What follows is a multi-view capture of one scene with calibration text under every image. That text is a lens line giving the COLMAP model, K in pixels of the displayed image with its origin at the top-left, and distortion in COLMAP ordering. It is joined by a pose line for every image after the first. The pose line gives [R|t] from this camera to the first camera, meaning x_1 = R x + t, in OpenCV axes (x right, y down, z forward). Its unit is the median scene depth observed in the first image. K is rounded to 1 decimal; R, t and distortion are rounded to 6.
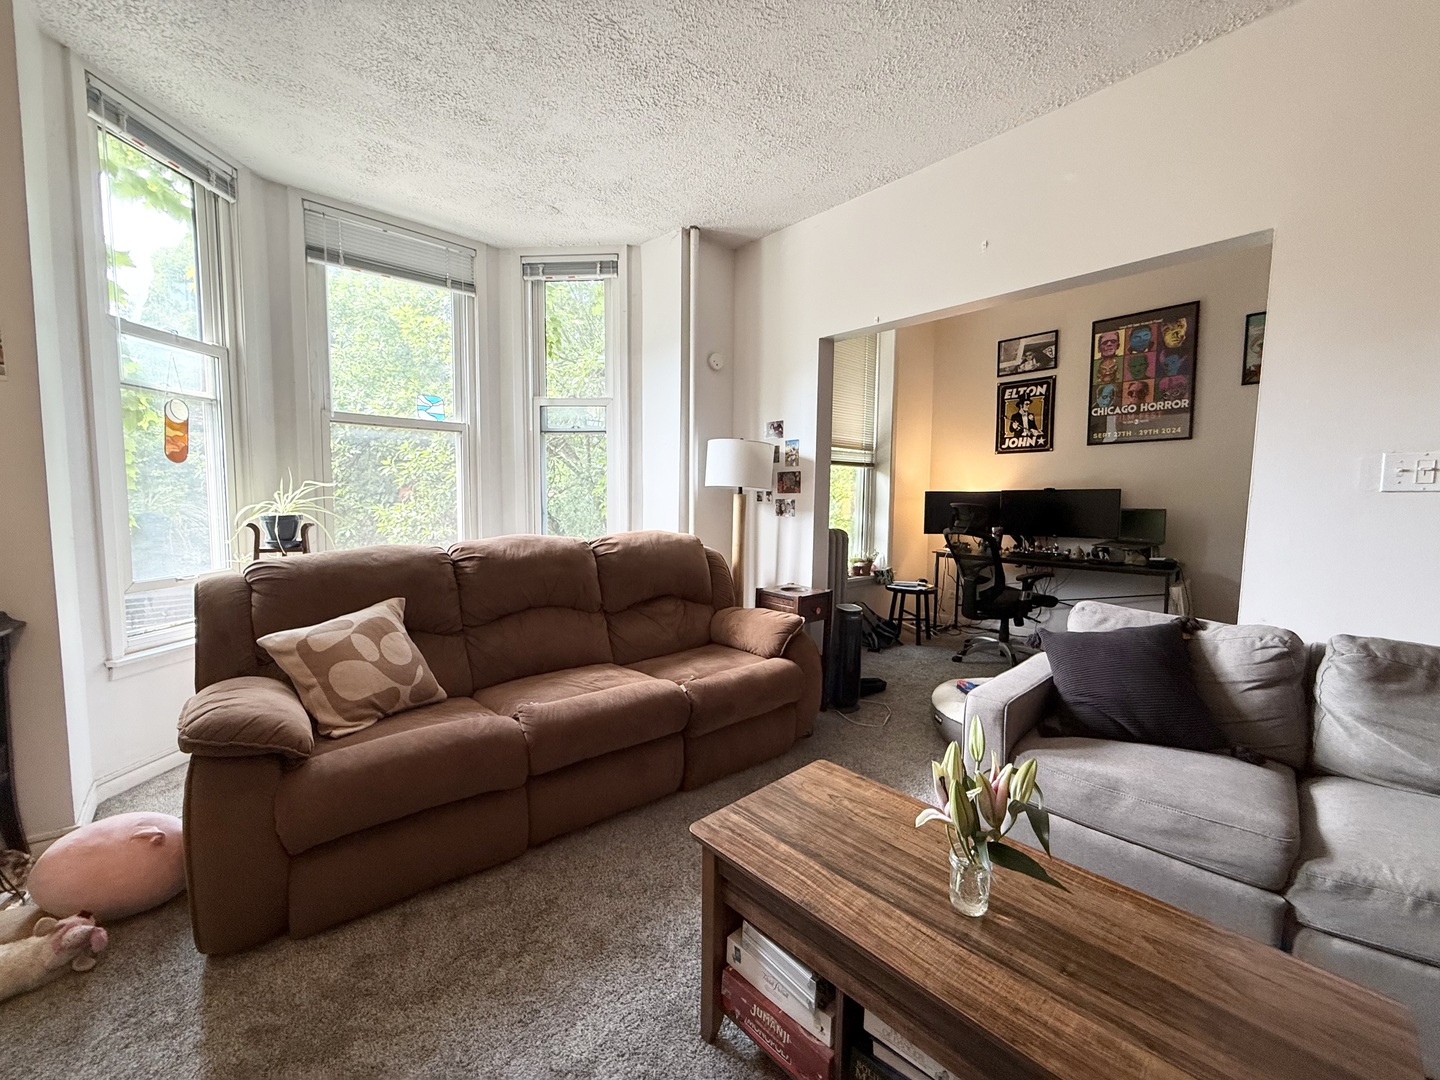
lens RADIAL K [[565.9, 0, 720.5], [0, 565.9, 542.4], [0, 0, 1]] dist [-0.001211, -0.000117]
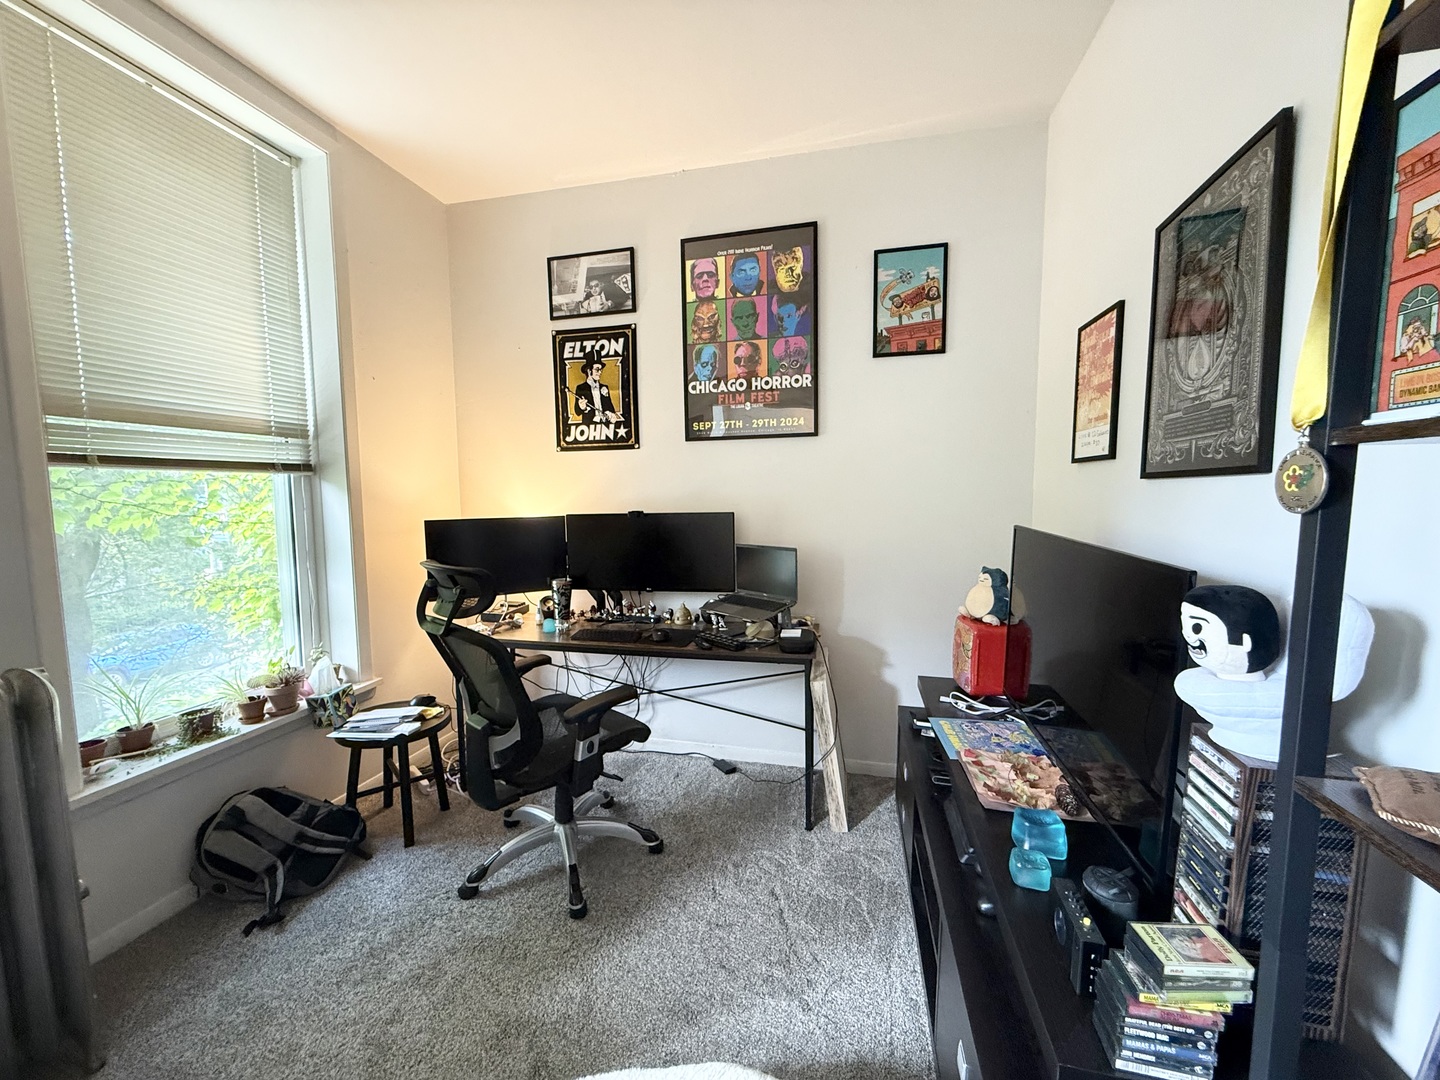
lens RADIAL K [[565.9, 0, 720.5], [0, 565.9, 542.4], [0, 0, 1]] dist [-0.001211, -0.000117]
pose [[0.830956, -0.065060, 0.552520, 0.358585], [0.059392, 0.997837, 0.028176, -0.082334], [-0.553158, 0.009402, 0.833023, 0.502851]]
